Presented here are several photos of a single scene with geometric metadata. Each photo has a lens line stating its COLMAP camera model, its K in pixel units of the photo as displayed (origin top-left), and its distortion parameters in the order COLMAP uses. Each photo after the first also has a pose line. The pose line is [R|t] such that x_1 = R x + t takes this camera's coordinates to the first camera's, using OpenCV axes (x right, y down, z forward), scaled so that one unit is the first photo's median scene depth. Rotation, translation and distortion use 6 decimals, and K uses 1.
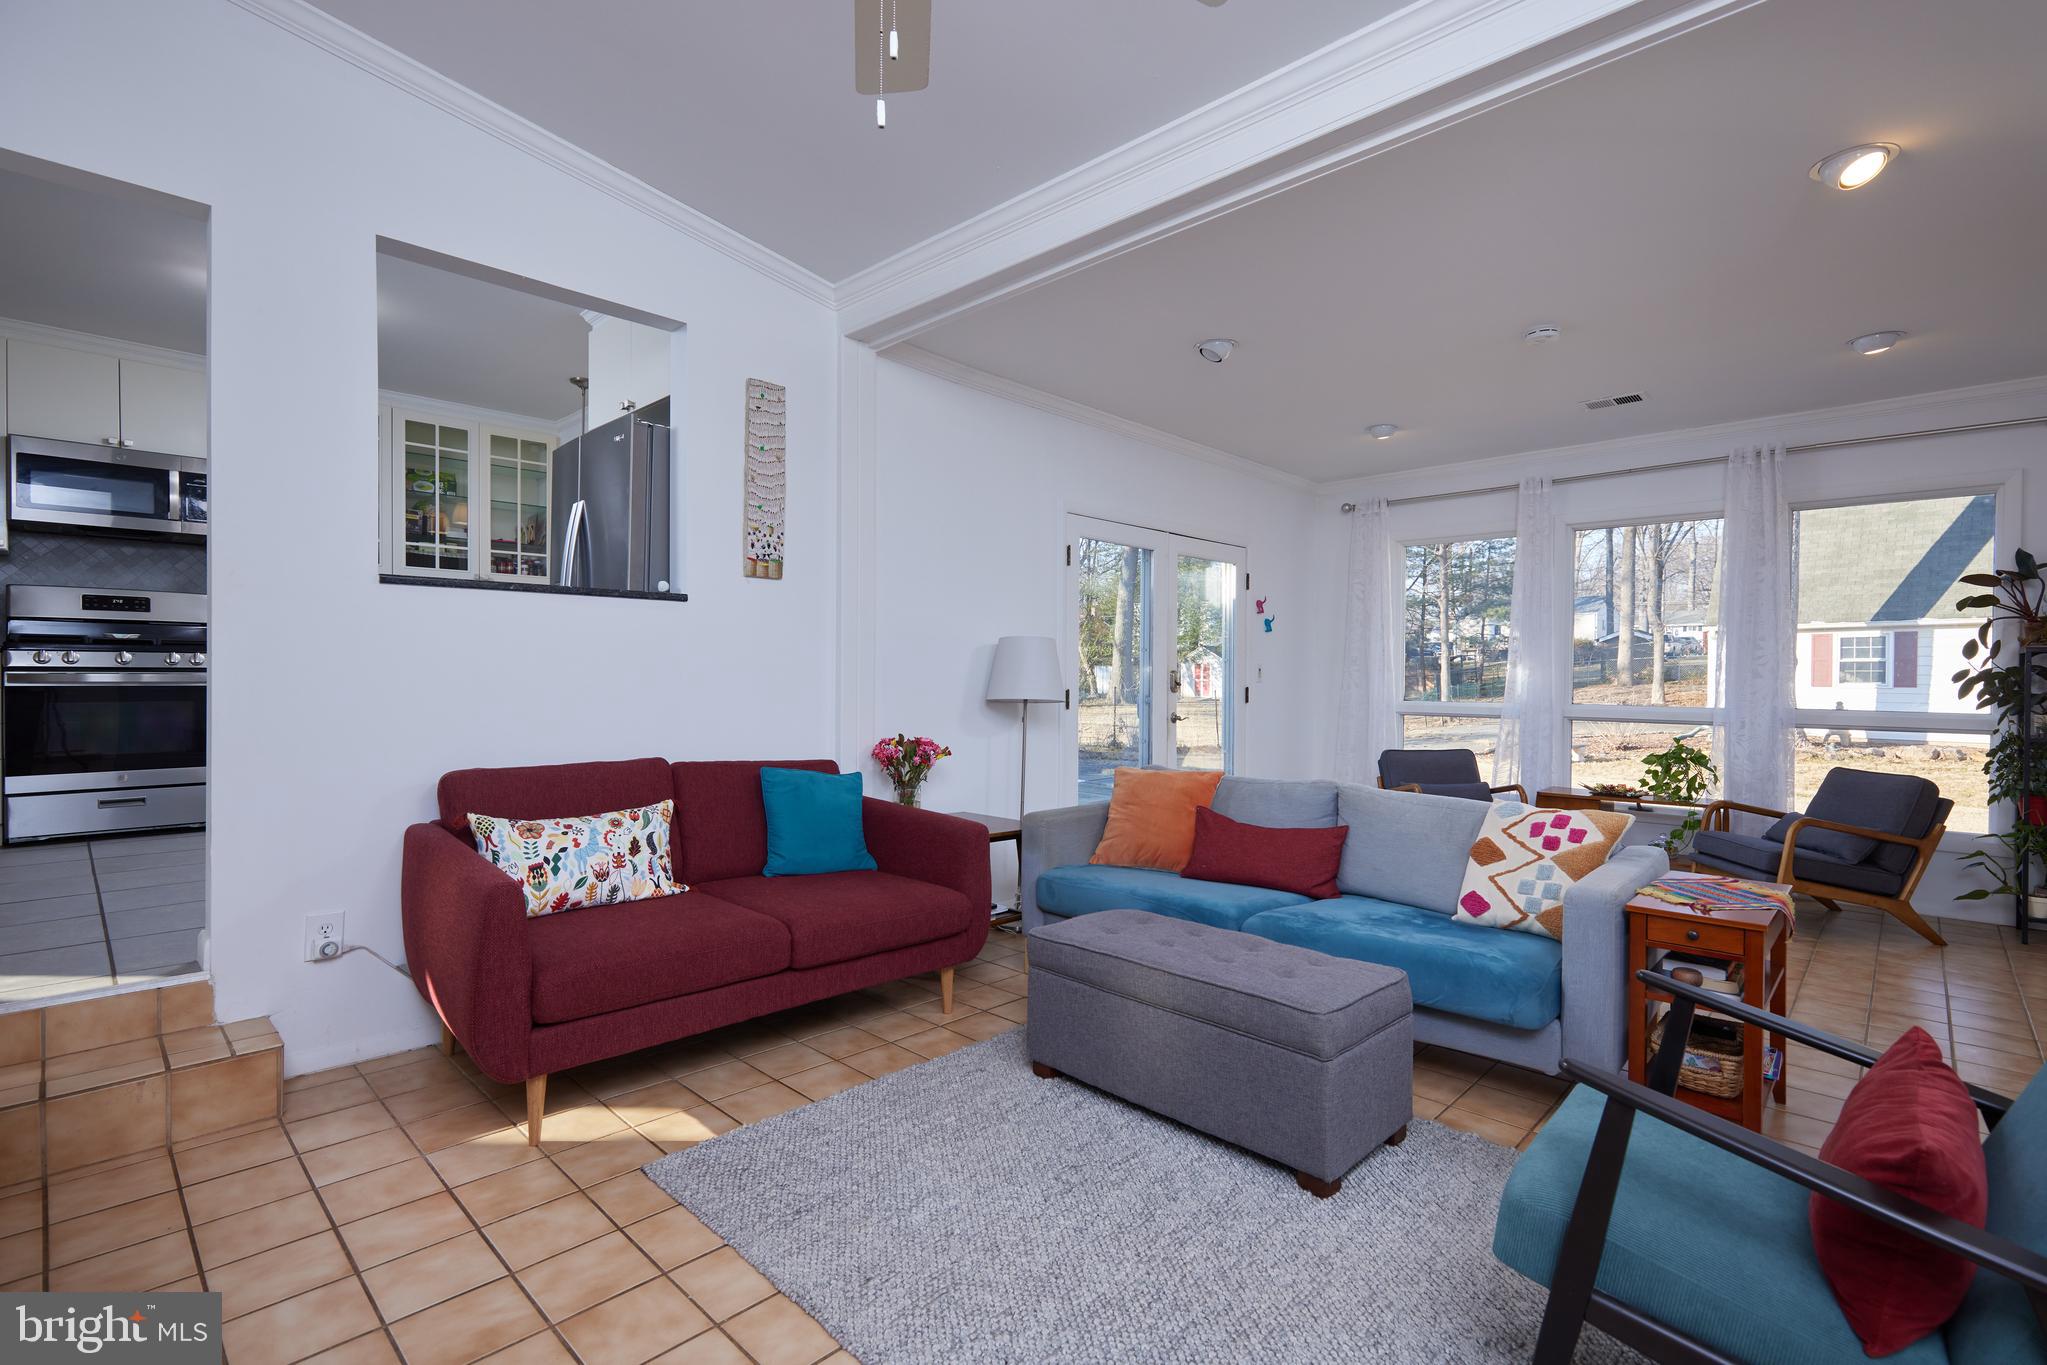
lens RADIAL K [[933.4, 0, 1045.6], [0, 933.4, 675.4], [0, 0, 1]] dist [0.004937, -0.000569]
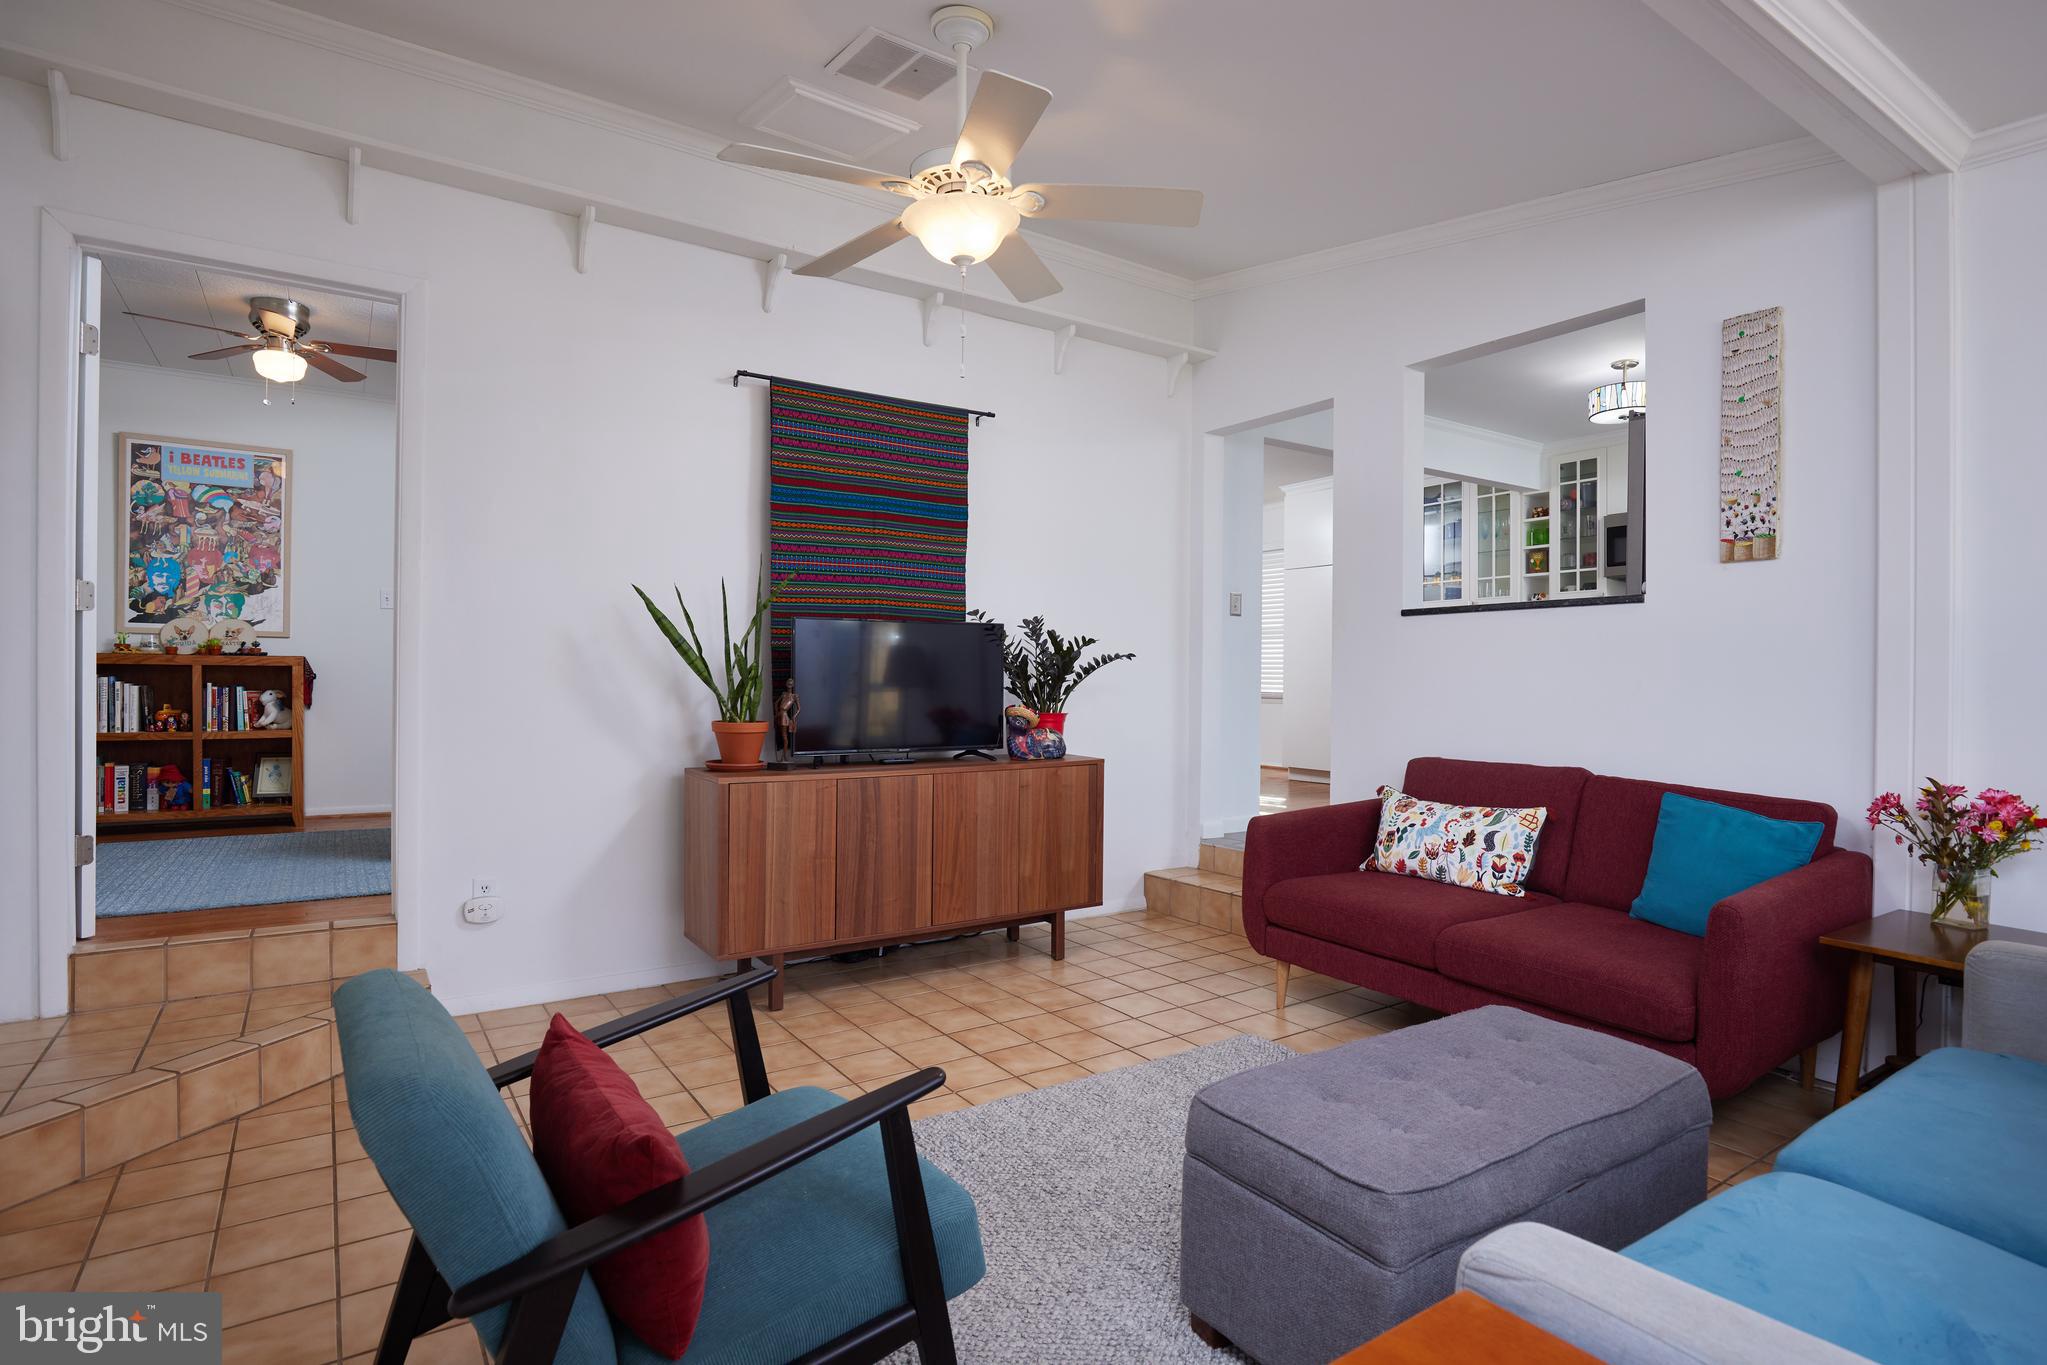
lens RADIAL K [[1069.0, 0, 1039.3], [0, 1069.0, 676.1], [0, 0, 1]] dist [-0.012794, -0.001609]
pose [[-0.202866, -0.014262, -0.979103, 0.581253], [-0.010783, 0.999866, -0.012331, 0.008996], [0.979147, 0.008056, -0.202992, 0.494869]]
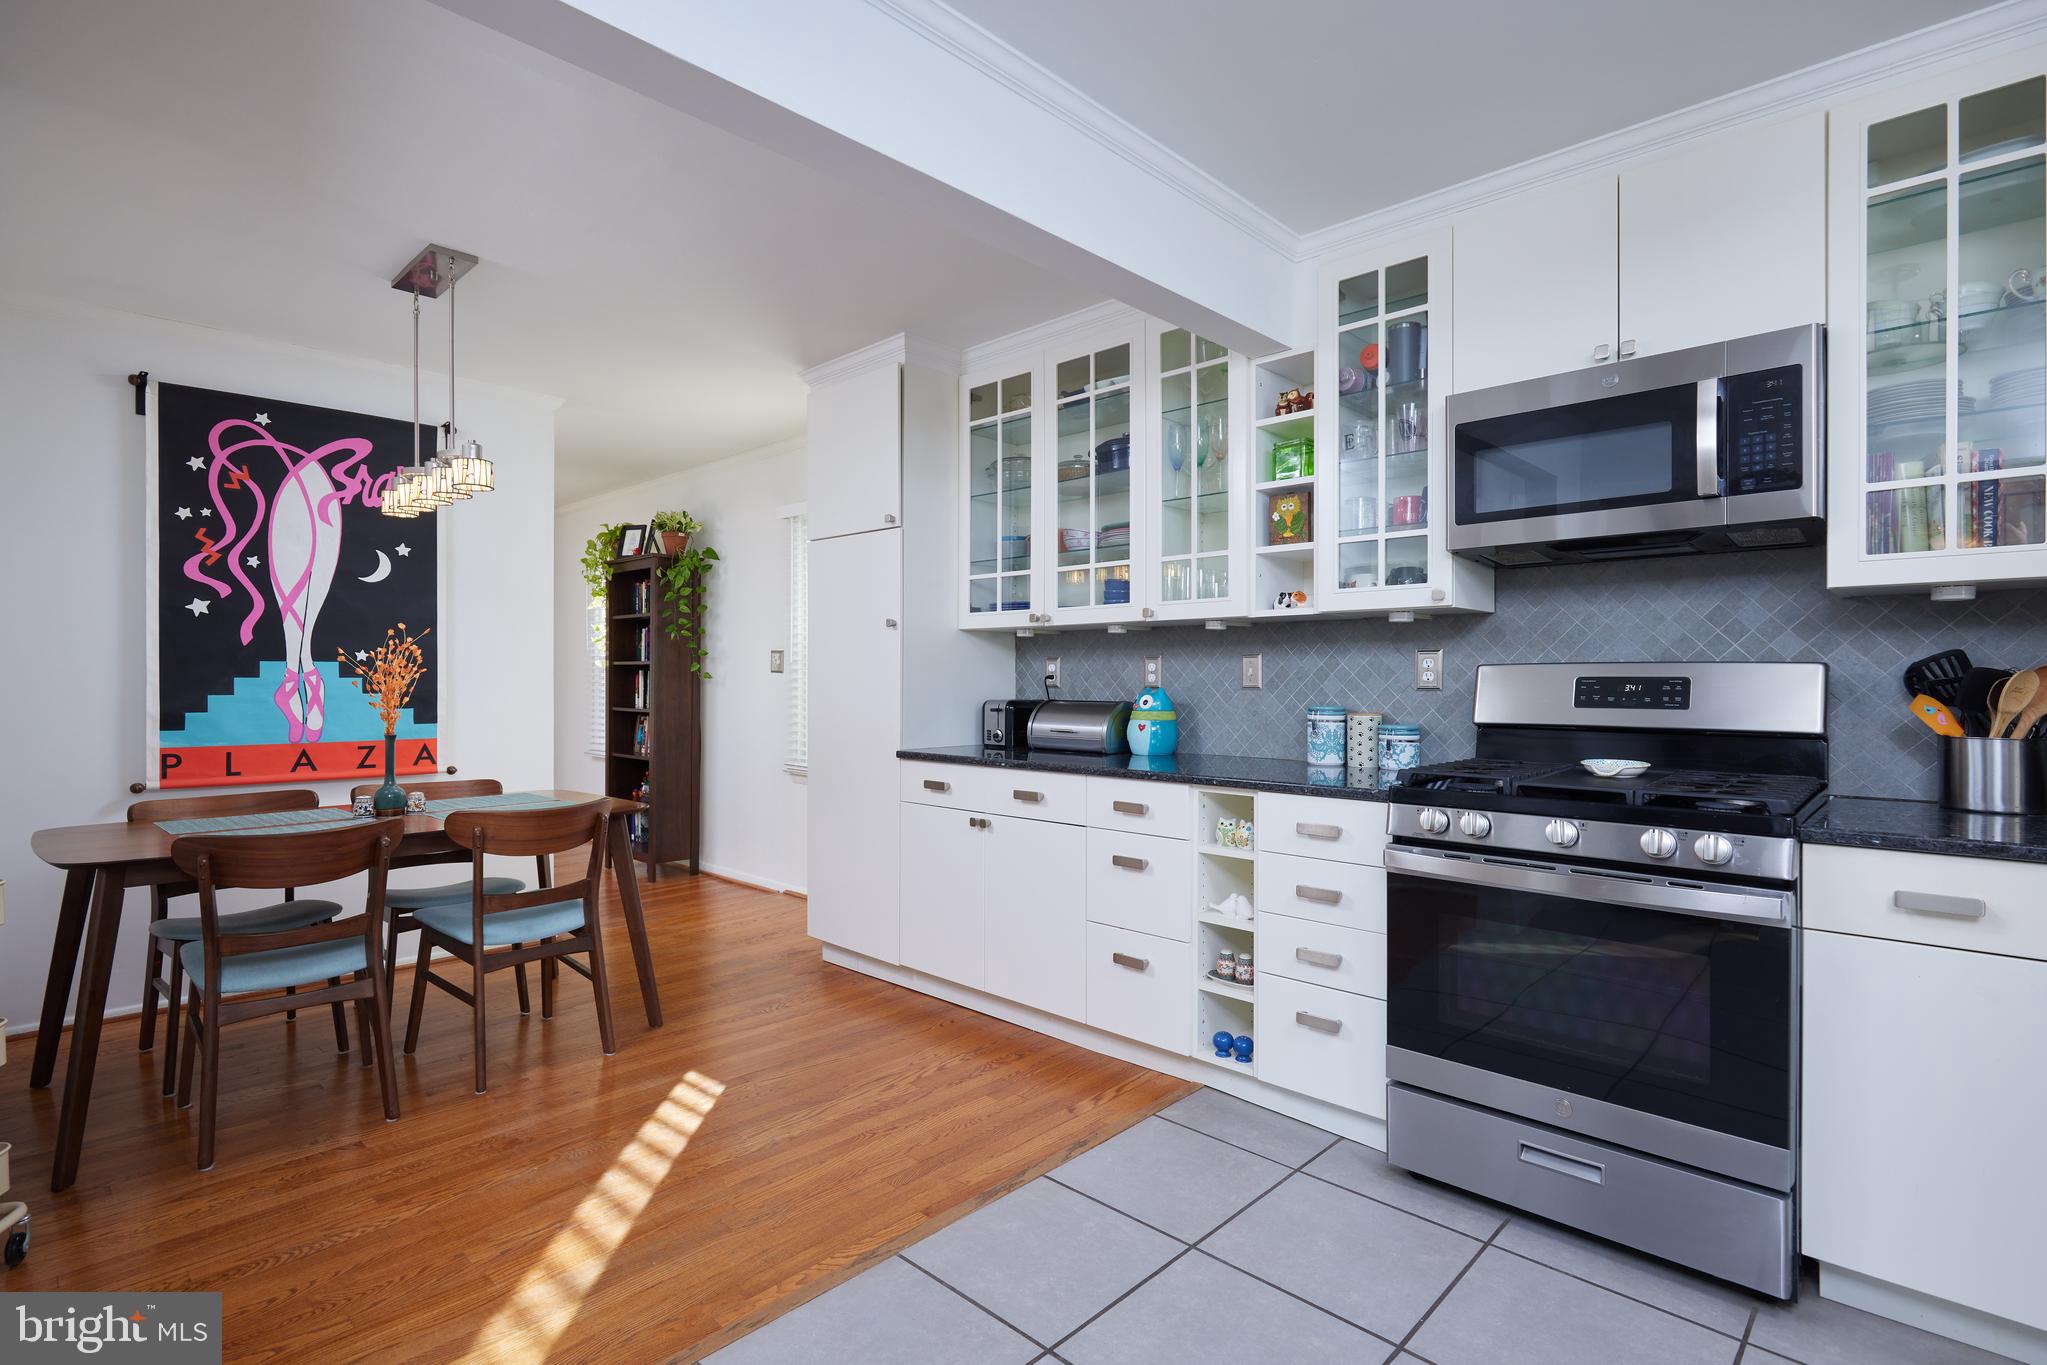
lens RADIAL K [[984.0, 0, 1032.2], [0, 984.0, 677.1], [0, 0, 1]] dist [-0.000878, 0.002550]
pose [[-0.010940, -0.009349, -0.999896, -0.517458], [-0.005611, 0.999941, -0.009288, -0.083613], [0.999924, 0.005508, -0.010992, 0.748392]]
